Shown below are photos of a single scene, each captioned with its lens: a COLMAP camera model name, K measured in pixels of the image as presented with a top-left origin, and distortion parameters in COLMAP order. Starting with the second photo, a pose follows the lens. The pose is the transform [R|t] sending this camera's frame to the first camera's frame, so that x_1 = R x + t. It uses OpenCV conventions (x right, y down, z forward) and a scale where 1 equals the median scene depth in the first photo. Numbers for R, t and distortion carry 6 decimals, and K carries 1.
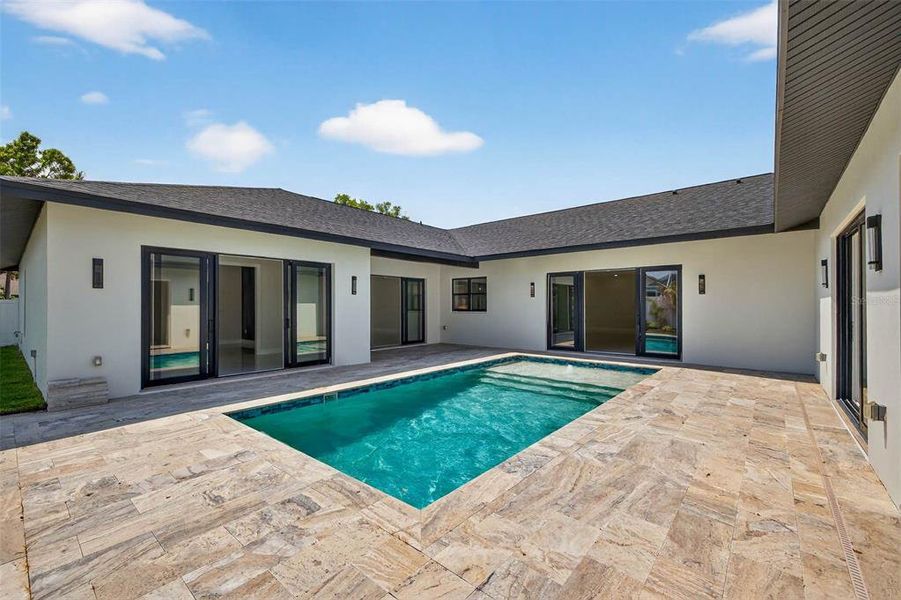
lens RADIAL K [[376.1, 0, 447.5], [0, 376.1, 302.4], [0, 0, 1]] dist [0.005761, -0.000396]
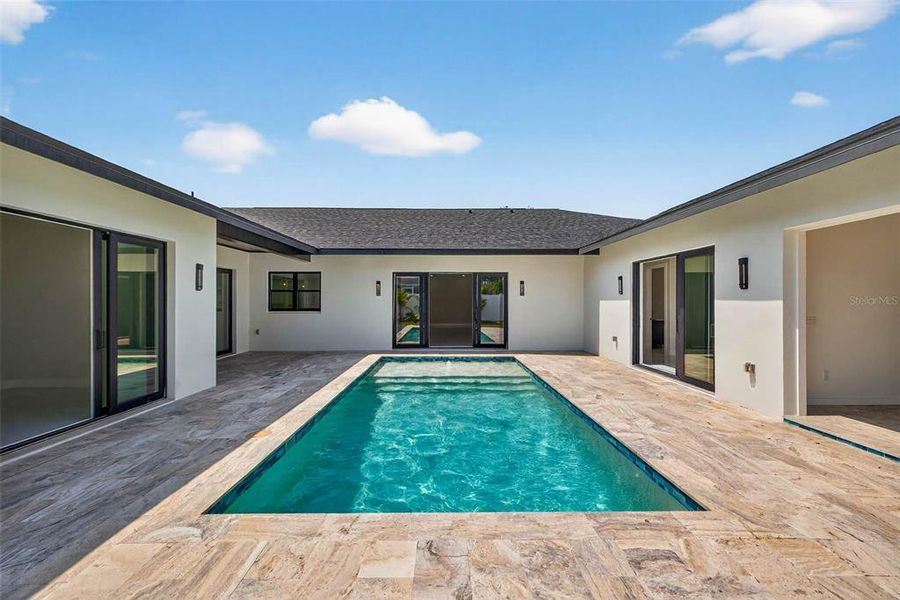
lens RADIAL K [[375.7, 0, 447.0], [0, 375.7, 302.4], [0, 0, 1]] dist [0.005761, -0.000396]
pose [[0.755648, 0.000139, 0.654978, -0.702347], [-0.006939, 0.999946, 0.007792, -0.015917], [-0.654941, -0.010433, 0.755608, 0.373600]]
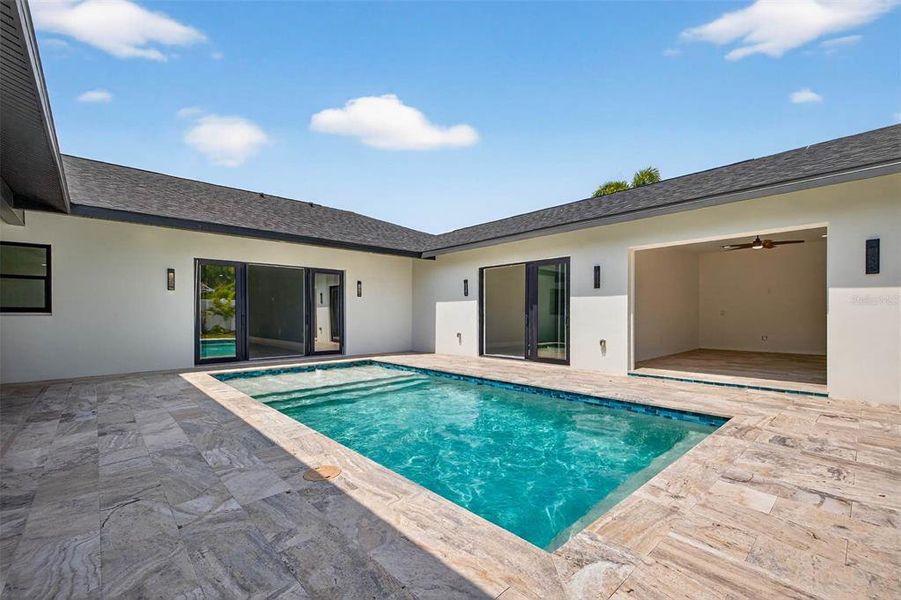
lens RADIAL K [[384.1, 0, 449.0], [0, 384.1, 319.9], [0, 0, 1]] dist [0.004115, -0.000269]
pose [[0.126036, -0.008982, 0.991985, -0.991968], [-0.007684, 0.999920, 0.010030, 0.070969], [-0.991996, -0.008887, 0.125957, 1.073872]]
